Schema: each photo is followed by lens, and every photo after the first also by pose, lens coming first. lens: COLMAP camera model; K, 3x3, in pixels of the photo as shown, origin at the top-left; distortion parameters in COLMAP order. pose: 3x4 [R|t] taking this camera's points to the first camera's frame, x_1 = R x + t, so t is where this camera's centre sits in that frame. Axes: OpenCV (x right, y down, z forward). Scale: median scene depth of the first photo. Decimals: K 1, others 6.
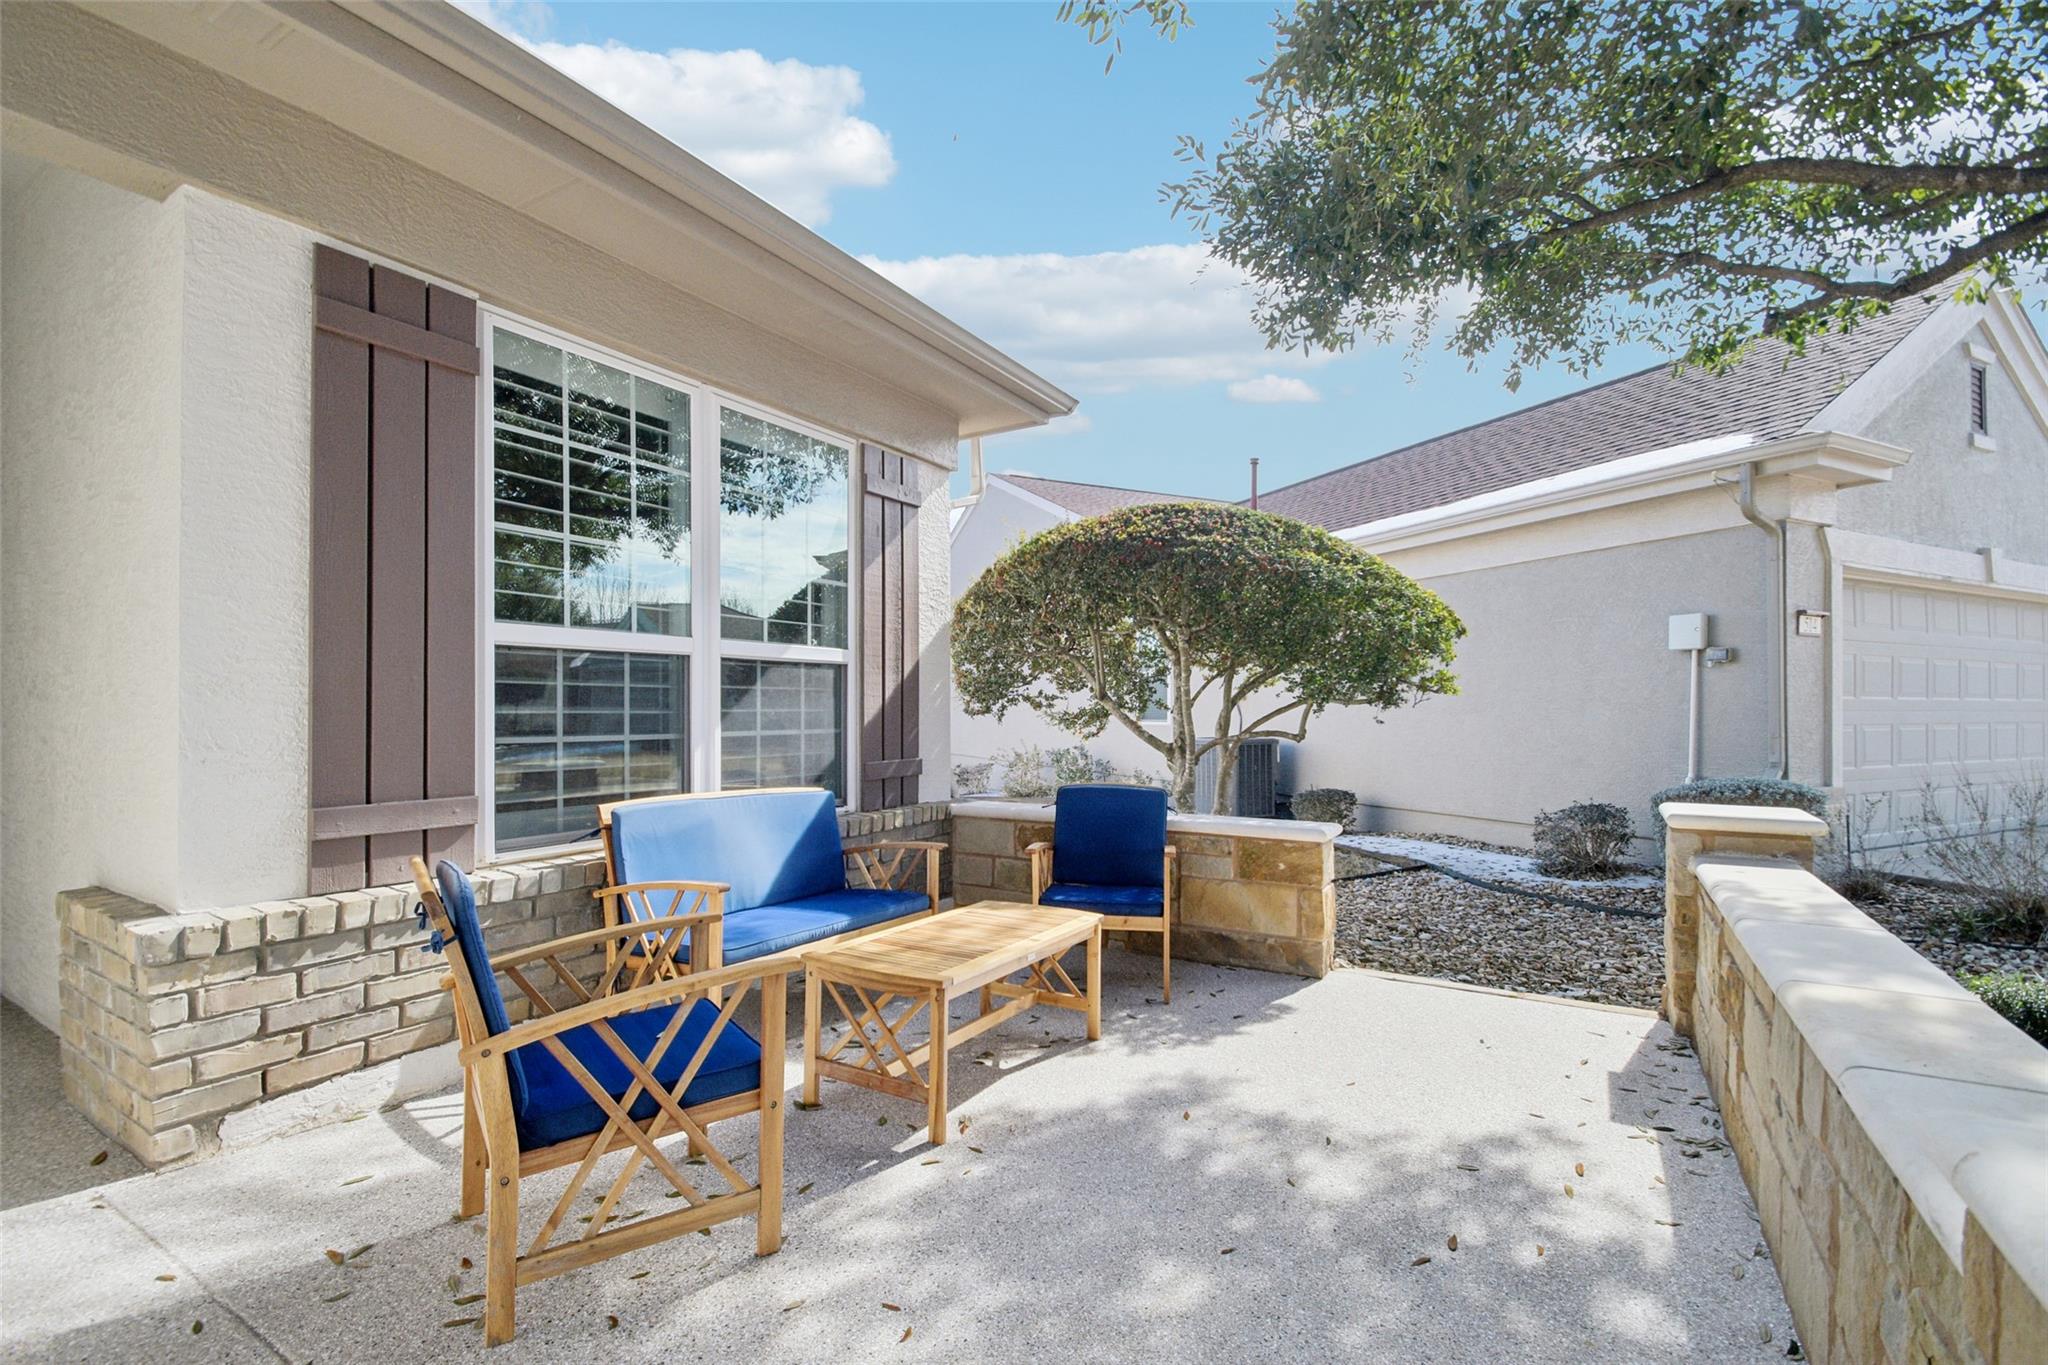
lens RADIAL K [[902.4, 0, 1018.4], [0, 902.4, 716.9], [0, 0, 1]] dist [-0.004456, -0.000599]
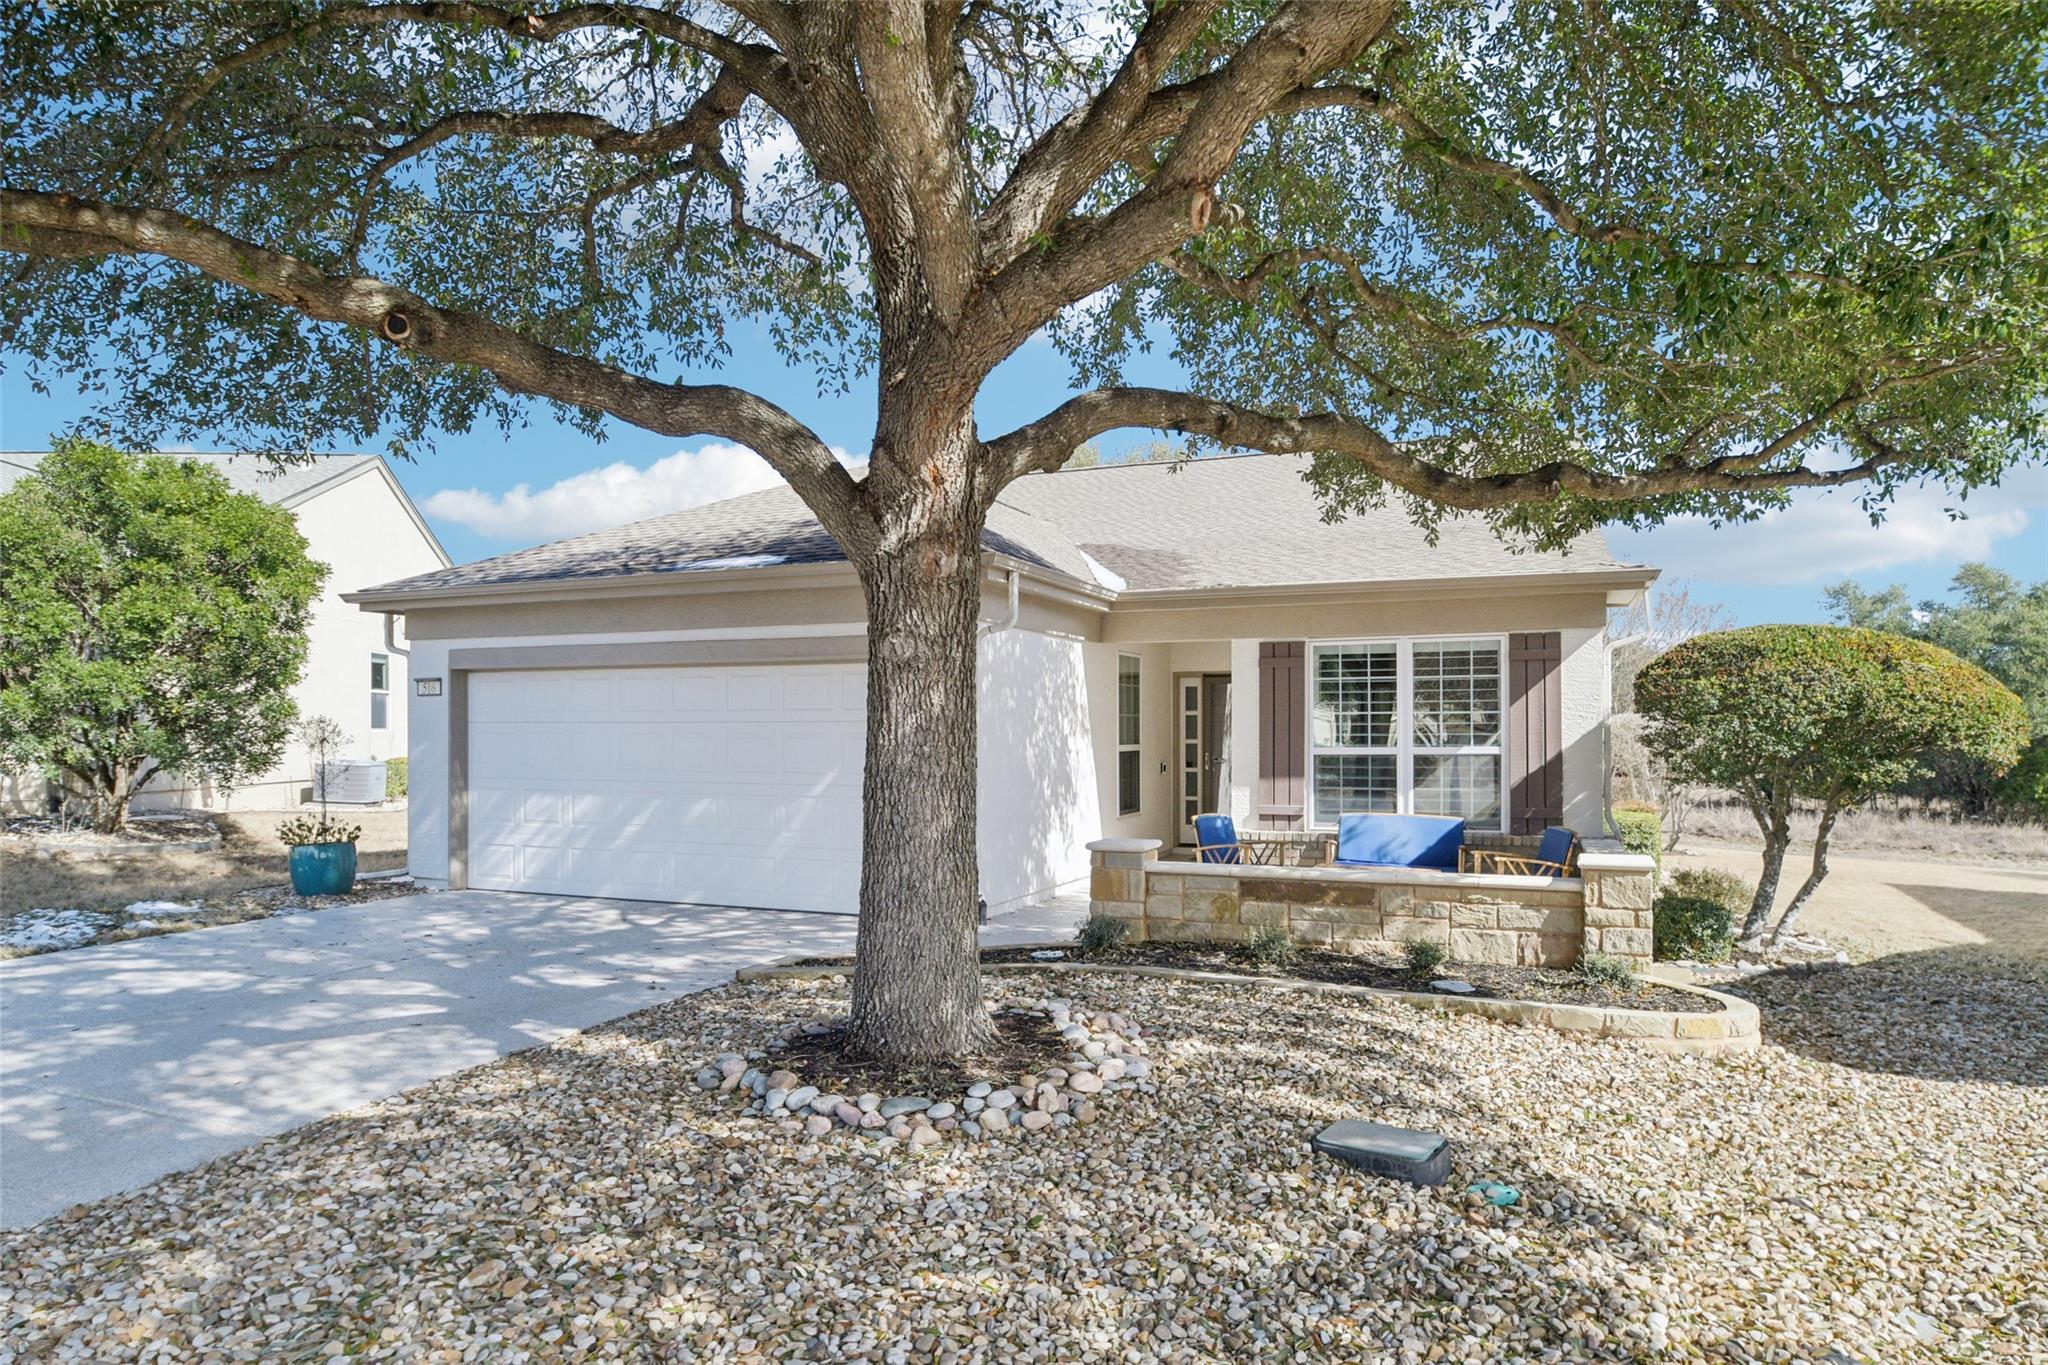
lens RADIAL K [[1288.3, 0, 1025.8], [0, 1288.3, 702.3], [0, 0, 1]] dist [-0.027723, -0.000267]
pose [[0.155676, -0.027131, -0.987435, 2.919548], [-0.009311, 0.999538, -0.028931, -0.104039], [0.987764, 0.013698, 0.155352, -0.488362]]
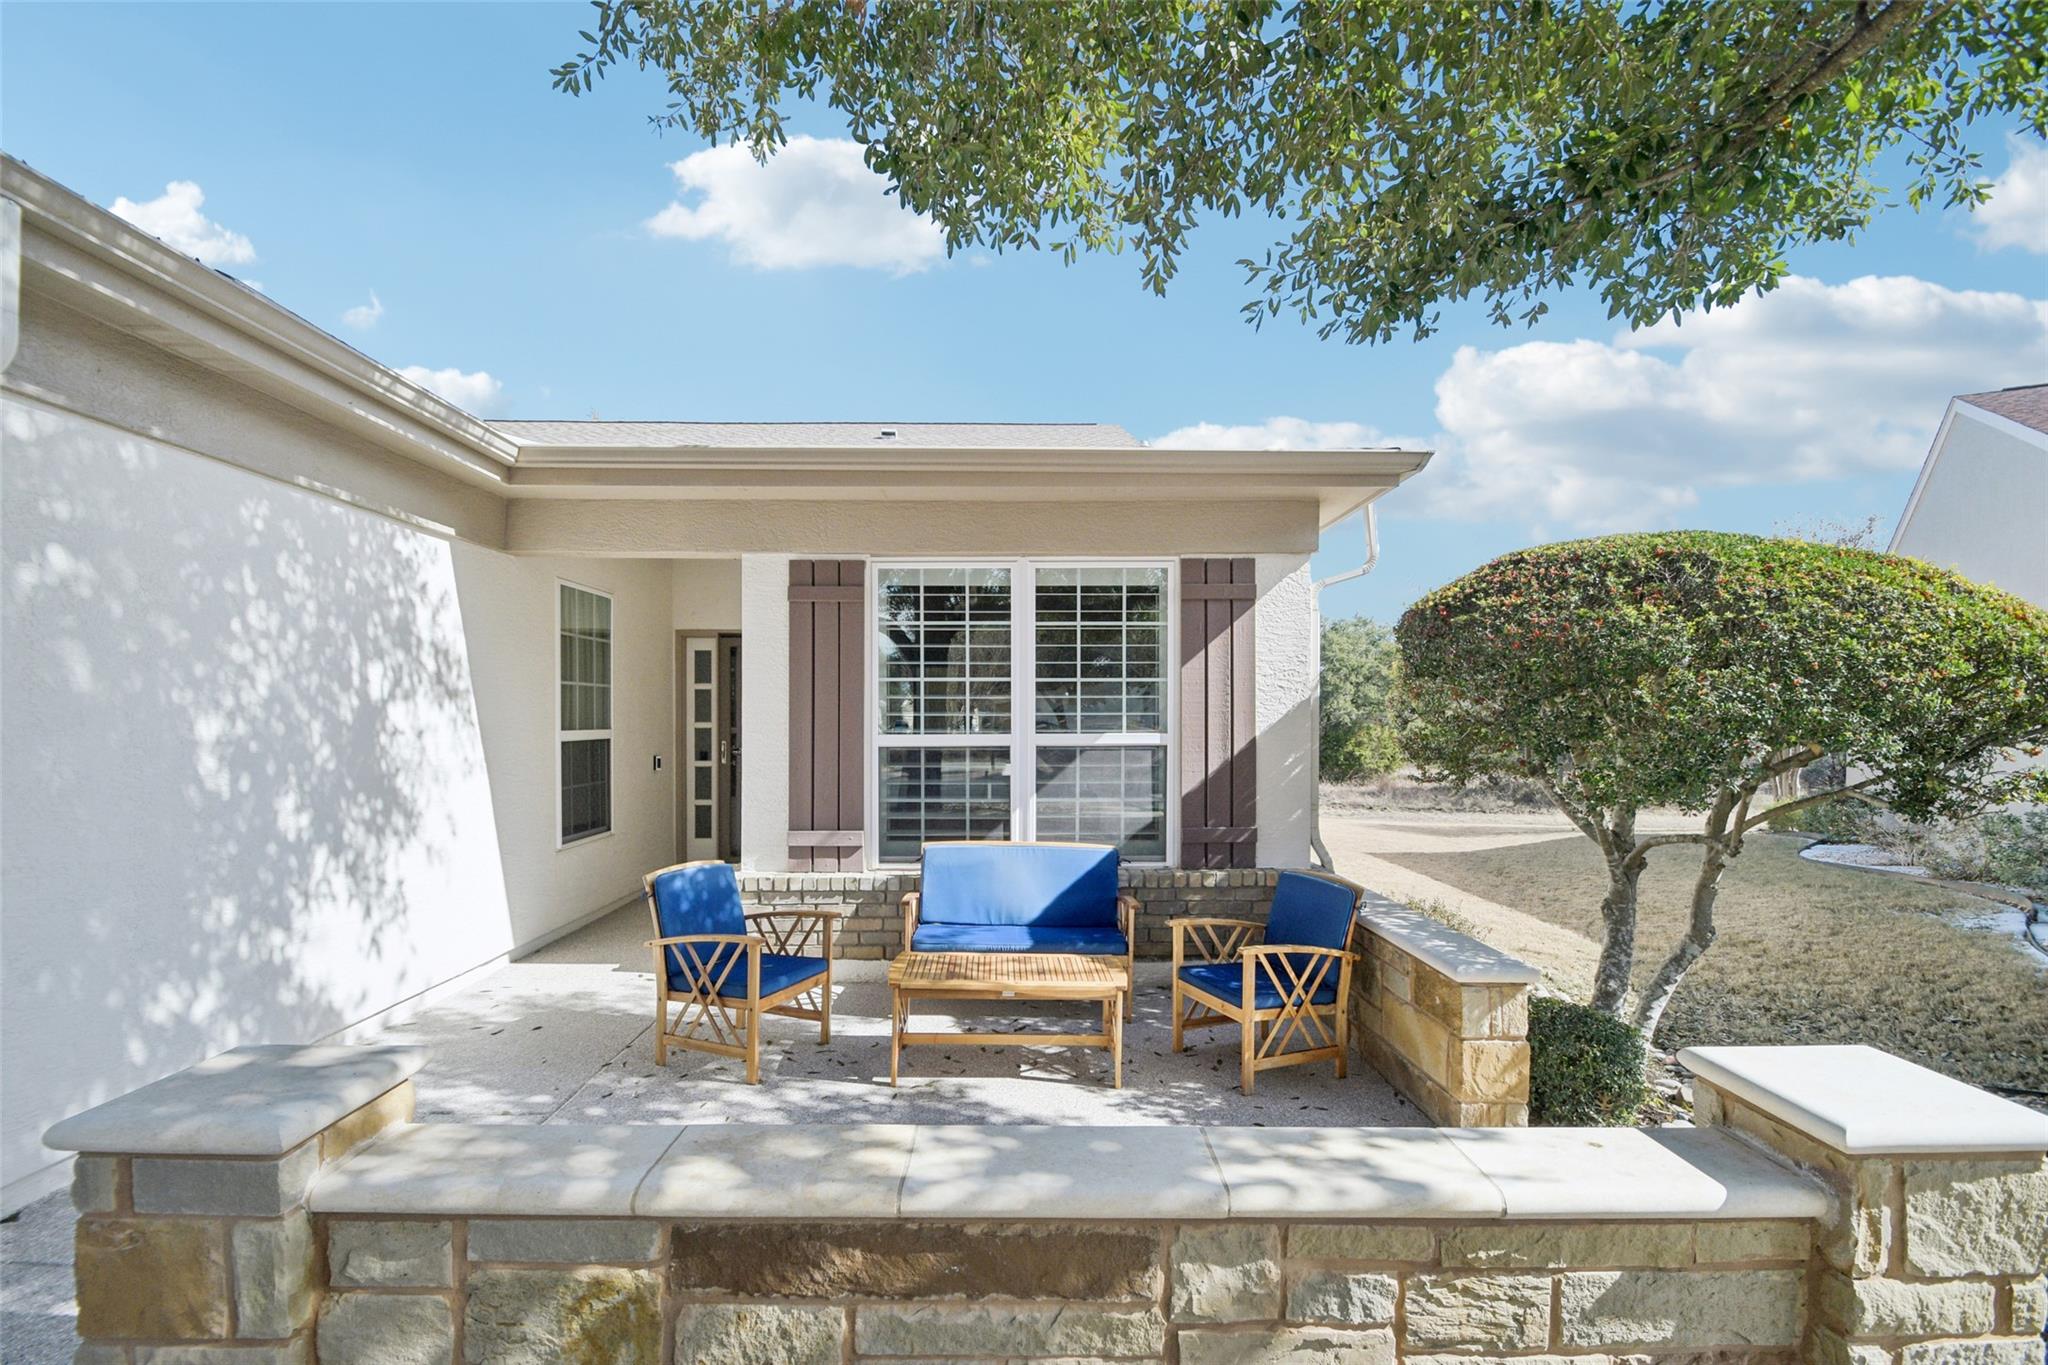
lens RADIAL K [[902.4, 0, 1030.7], [0, 902.4, 730.5], [0, 0, 1]] dist [-0.004456, -0.000599]
pose [[0.544109, 0.007765, -0.838978, 0.936573], [-0.007061, 0.999964, 0.004677, -0.105732], [0.838985, 0.003379, 0.544145, 0.241595]]
